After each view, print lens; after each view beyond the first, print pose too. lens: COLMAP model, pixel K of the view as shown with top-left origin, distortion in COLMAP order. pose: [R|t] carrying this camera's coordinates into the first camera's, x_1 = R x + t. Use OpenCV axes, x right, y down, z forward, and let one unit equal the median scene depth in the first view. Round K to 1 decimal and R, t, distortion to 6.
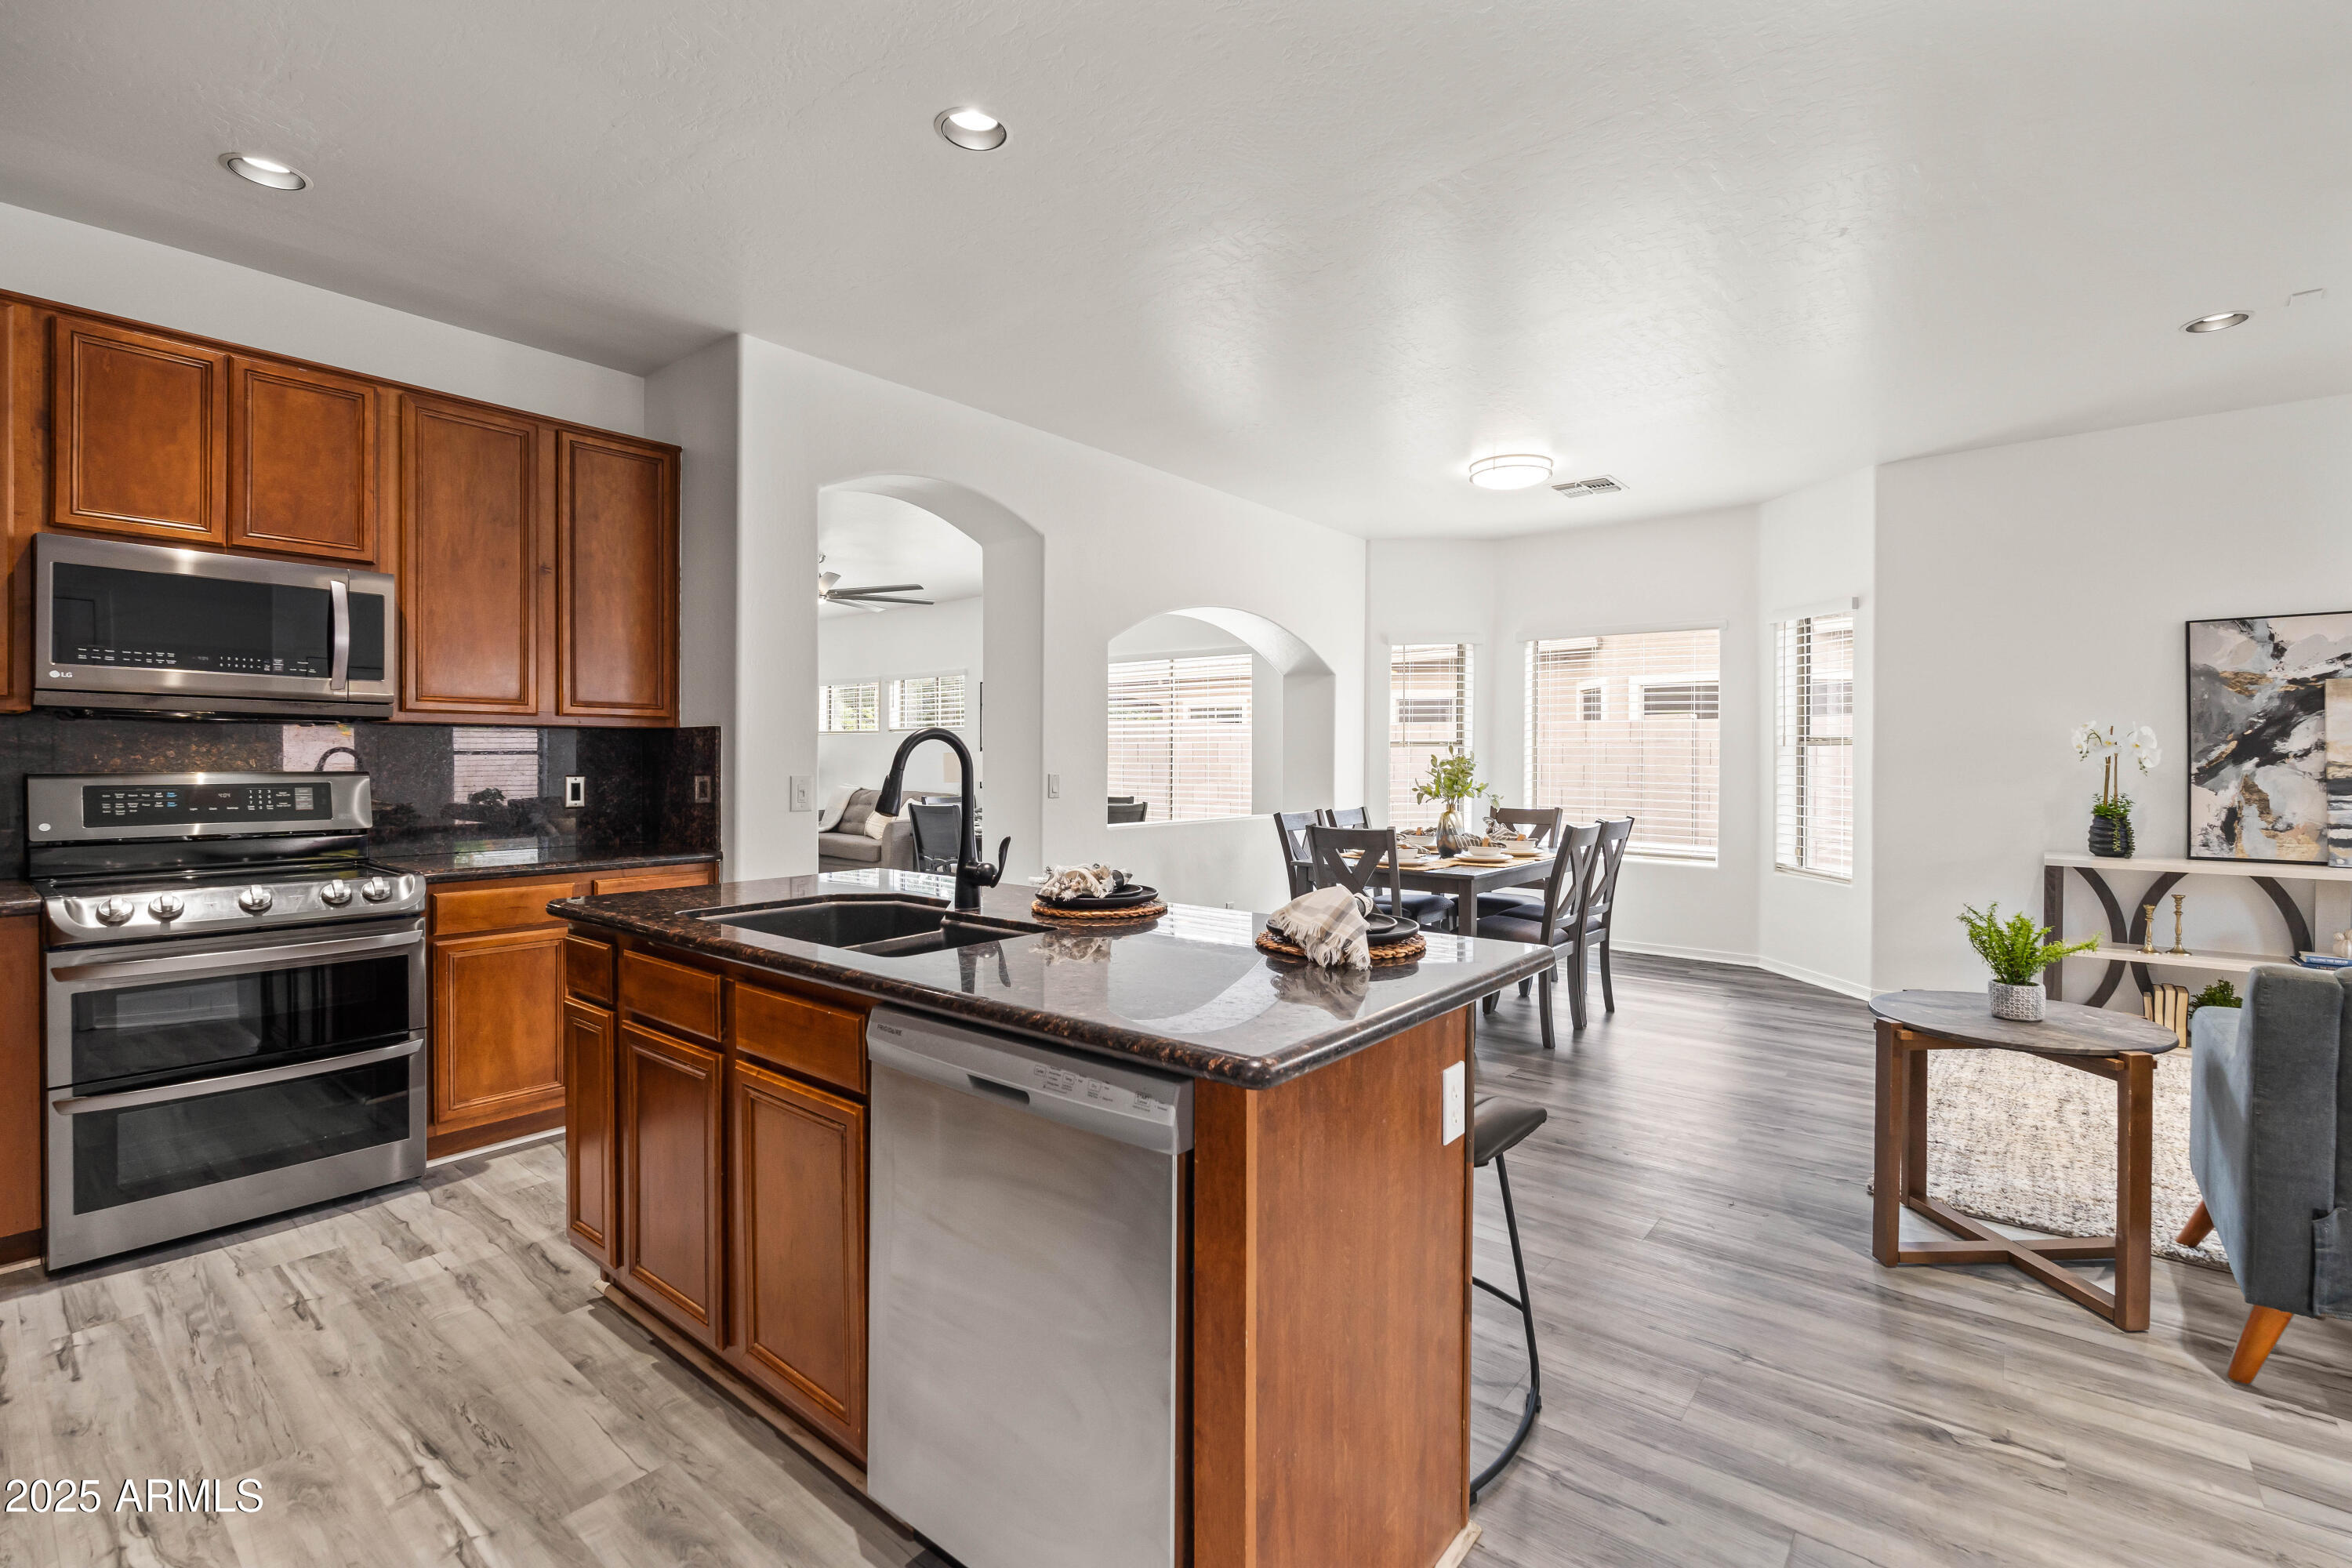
lens RADIAL K [[1036.4, 0, 1151.5], [0, 1036.4, 765.3], [0, 0, 1]] dist [-0.000161, 0.001087]
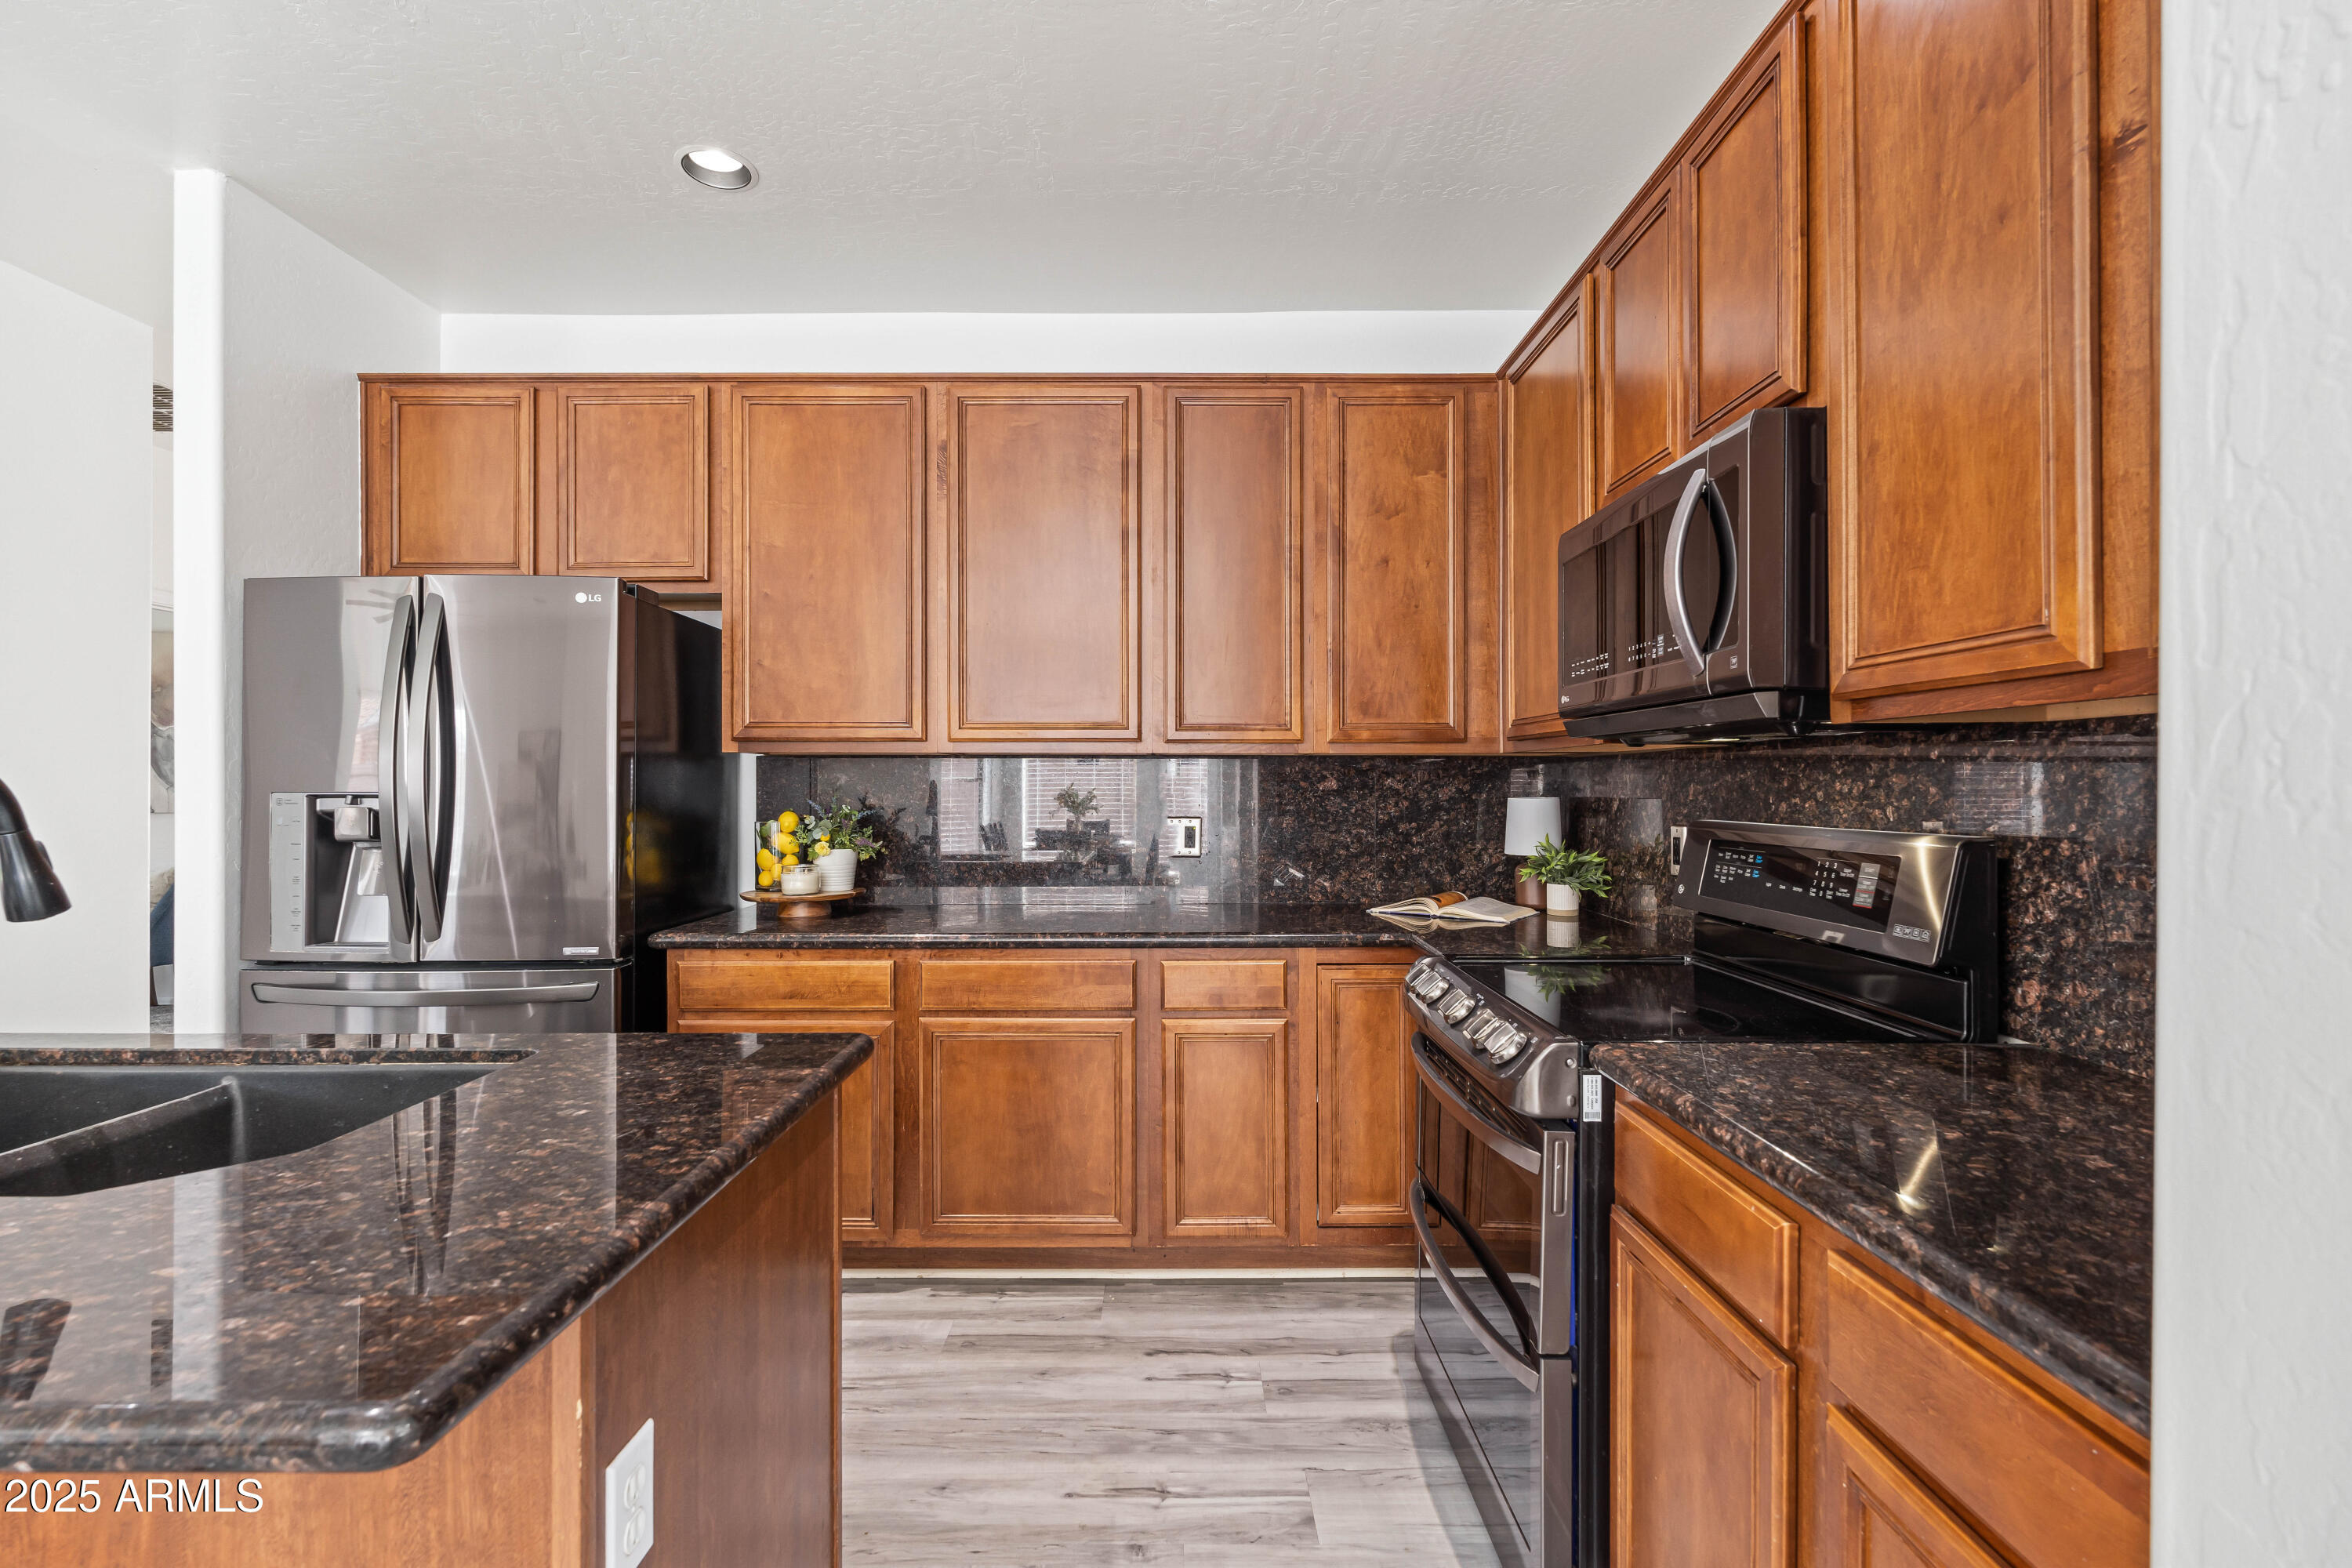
lens RADIAL K [[1036.4, 0, 1171.3], [0, 1036.4, 775.6], [0, 0, 1]] dist [-0.000161, 0.001087]
pose [[-0.764783, -0.009841, -0.644213, -0.174470], [-0.006695, 0.999951, -0.007327, -0.011498], [0.644253, -0.001291, -0.764811, 0.877792]]
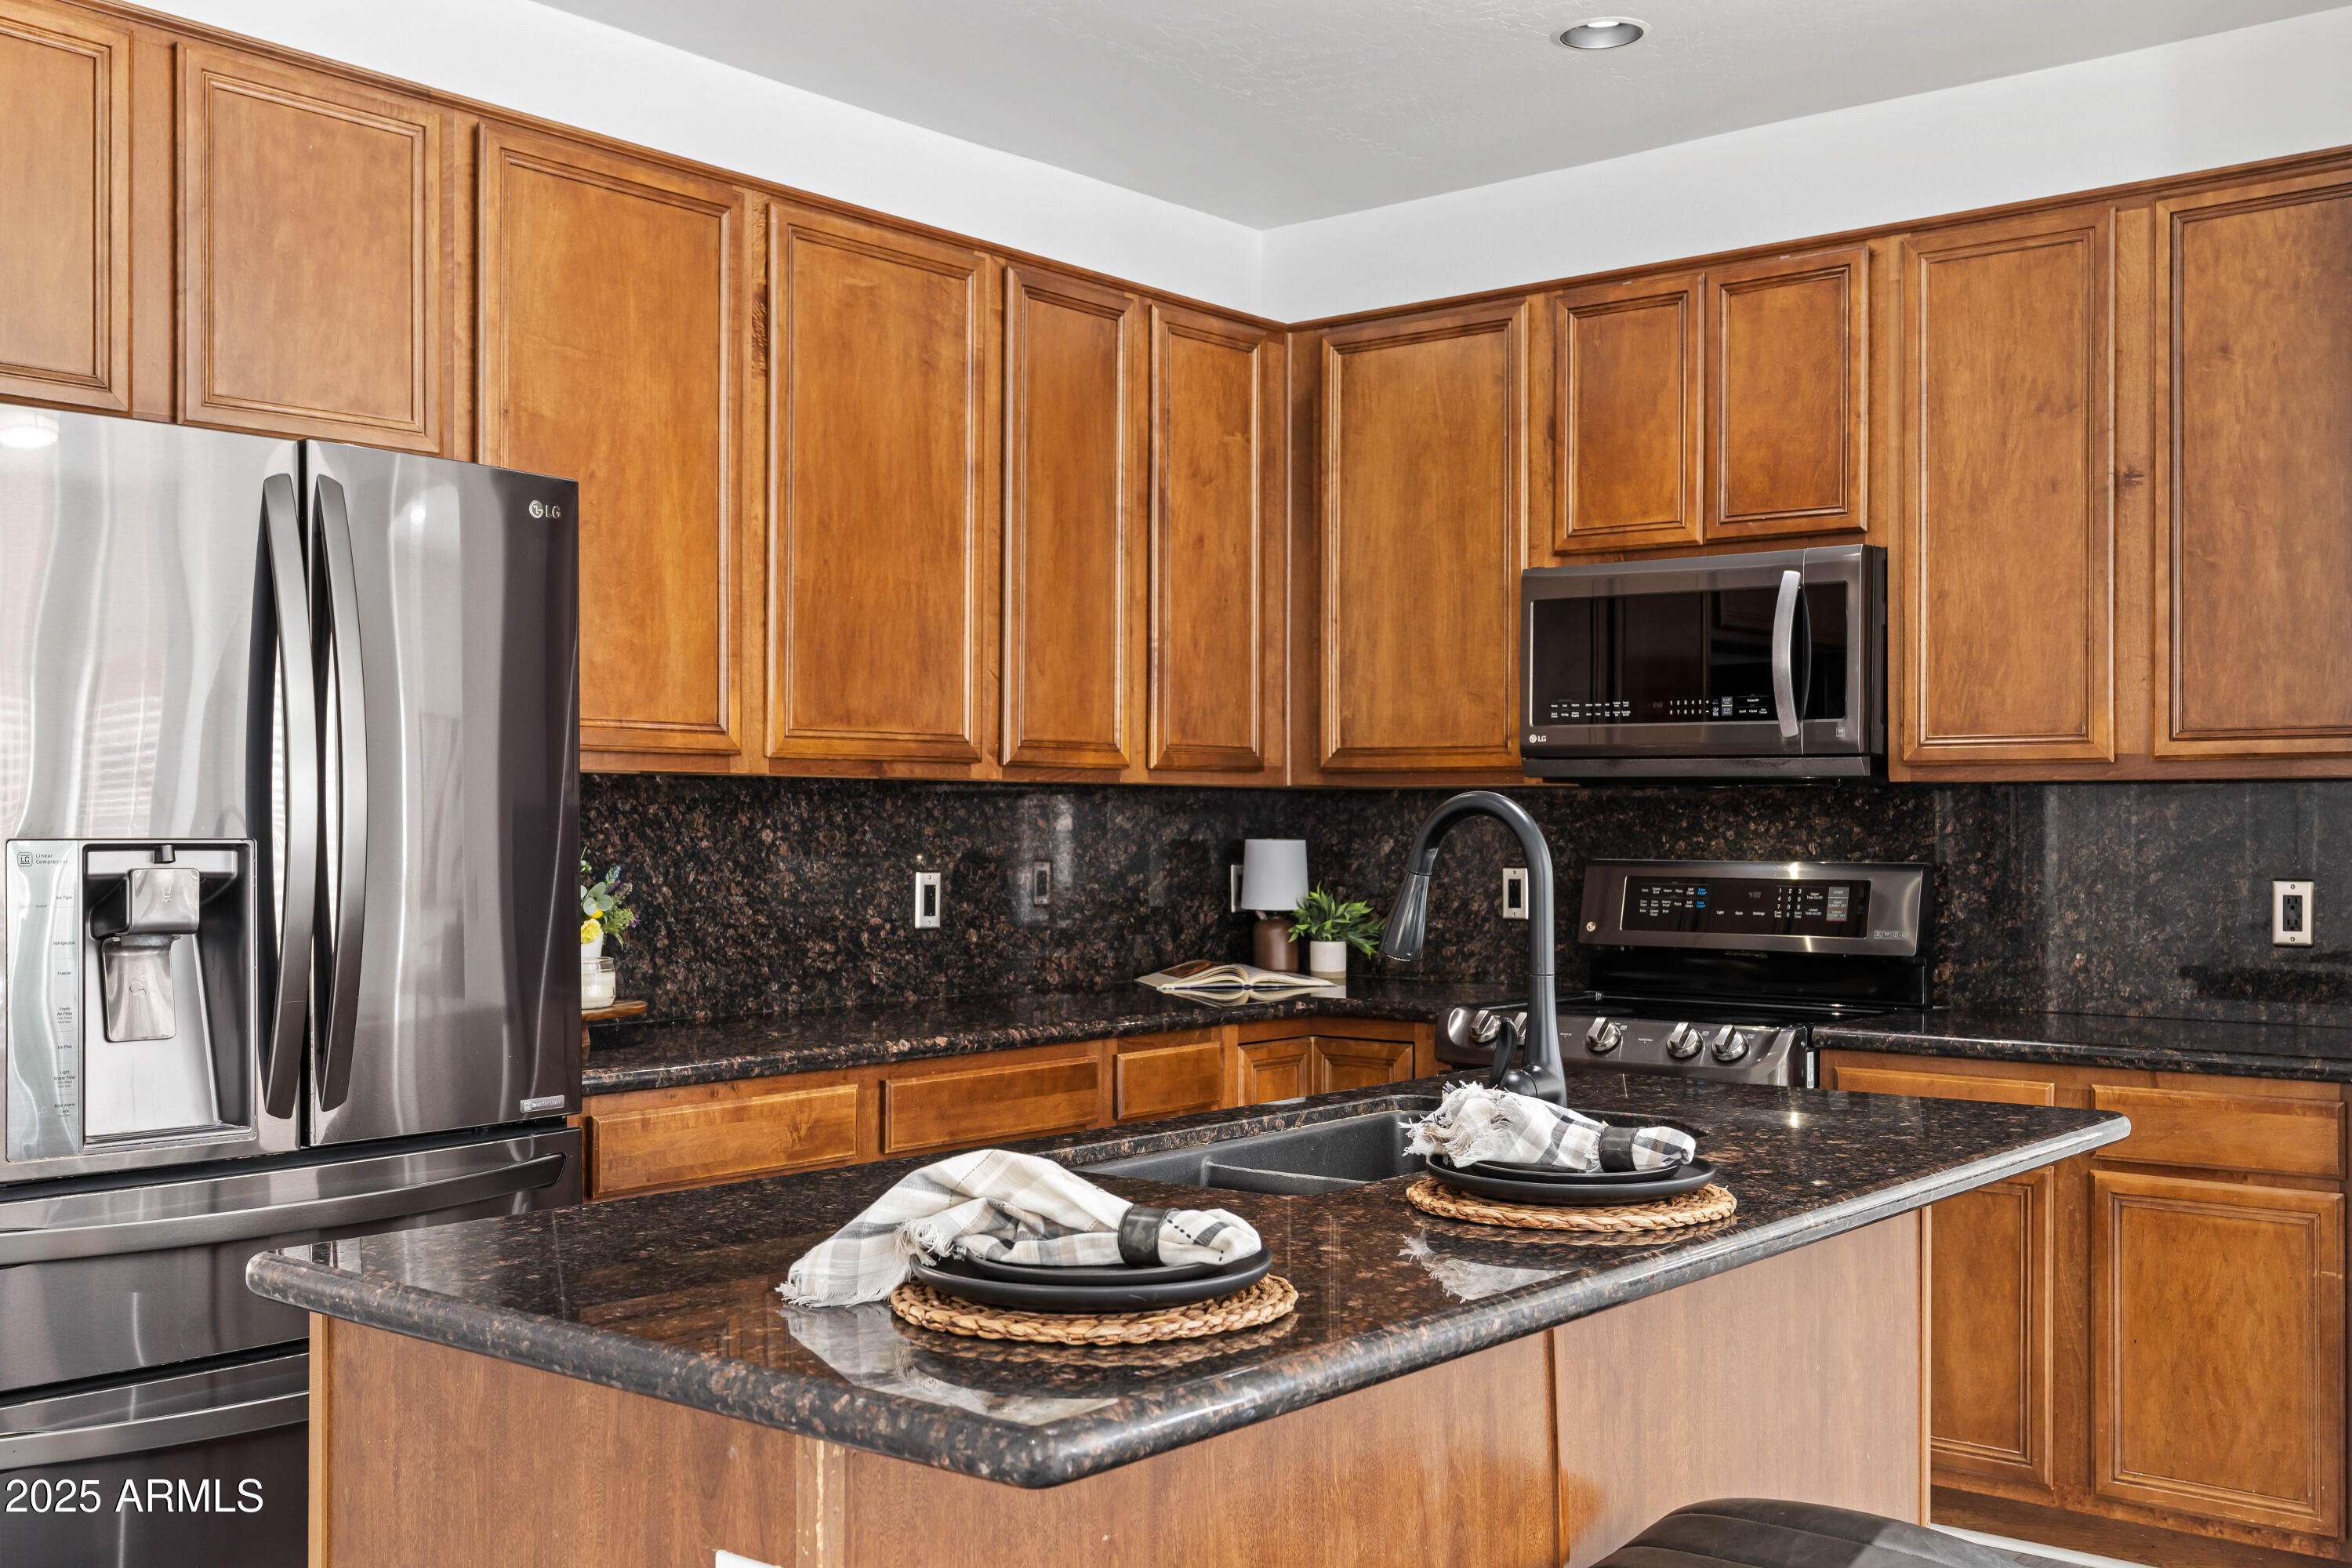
lens RADIAL K [[2332.0, 0, 1198.2], [0, 2332.0, 800.0], [0, 0, 1]] dist [0.012007, 0.000000]
pose [[0.017419, -0.012248, -0.999773, 0.478364], [-0.007689, 0.999894, -0.012383, -0.008843], [0.999819, 0.007903, 0.017323, 0.431387]]
